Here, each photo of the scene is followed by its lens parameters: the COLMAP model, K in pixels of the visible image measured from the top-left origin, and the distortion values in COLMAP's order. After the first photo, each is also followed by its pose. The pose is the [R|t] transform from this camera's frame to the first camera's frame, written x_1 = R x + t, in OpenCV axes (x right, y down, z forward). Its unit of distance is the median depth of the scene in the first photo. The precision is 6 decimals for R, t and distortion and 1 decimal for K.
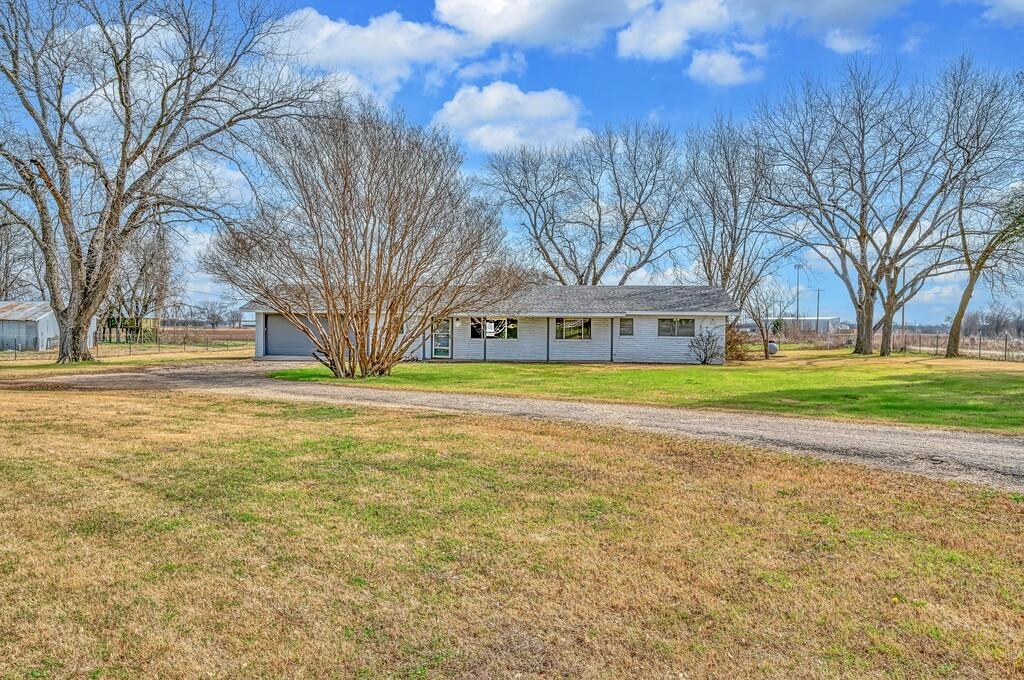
lens RADIAL K [[778.6, 0, 510.8], [0, 778.6, 339.8], [0, 0, 1]] dist [-0.005572, -0.000475]
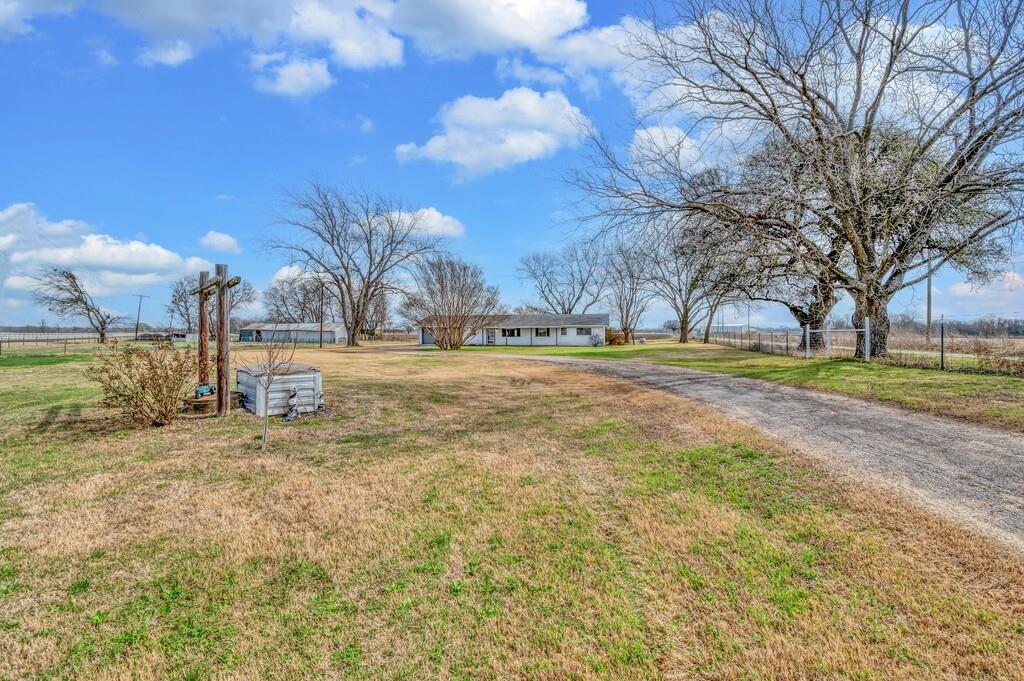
lens RADIAL K [[439.4, 0, 513.5], [0, 439.4, 339.8], [0, 0, 1]] dist [0.000150, 0.000001]
pose [[0.990976, -0.006731, -0.133868, 0.178955], [0.007083, 0.999973, 0.002155, 0.005783], [0.133849, -0.003083, 0.990997, -0.398465]]
